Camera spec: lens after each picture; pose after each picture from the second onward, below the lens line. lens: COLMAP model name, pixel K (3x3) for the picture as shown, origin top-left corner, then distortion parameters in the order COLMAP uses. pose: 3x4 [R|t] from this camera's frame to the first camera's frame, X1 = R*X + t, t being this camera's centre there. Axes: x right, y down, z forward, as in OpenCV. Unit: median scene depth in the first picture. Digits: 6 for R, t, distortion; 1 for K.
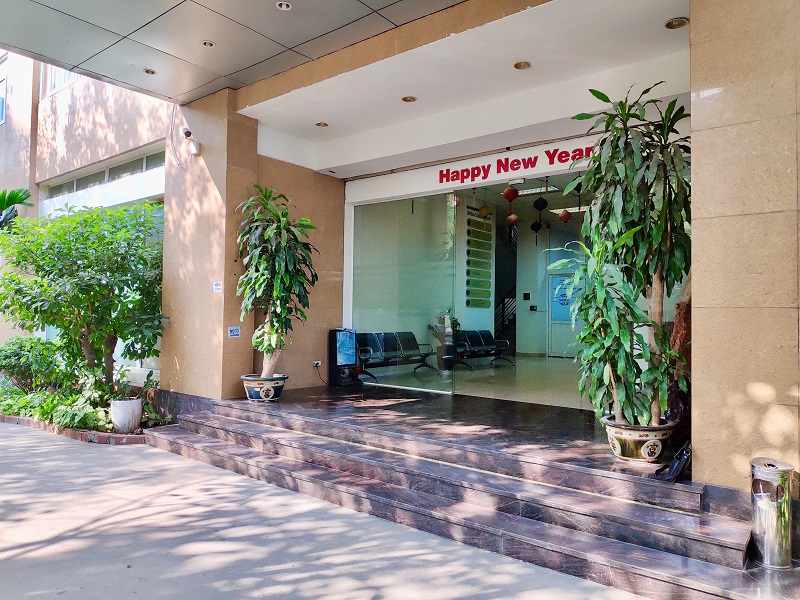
lens RADIAL K [[577.2, 0, 400.6], [0, 577.2, 300.2], [0, 0, 1]] dist [0.002565, -0.012177]
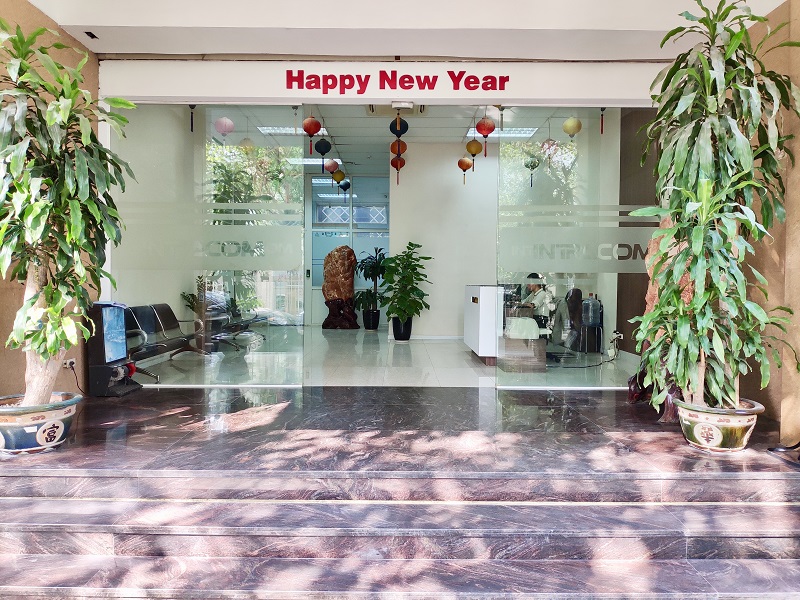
lens RADIAL K [[577.2, 0, 400.0], [0, 577.2, 299.9], [0, 0, 1]] dist [0.002565, -0.012177]
pose [[0.774850, -0.026948, 0.631570, -0.296553], [-0.013221, 0.998182, 0.058810, 0.008628], [-0.632006, -0.053919, 0.773085, 0.397142]]
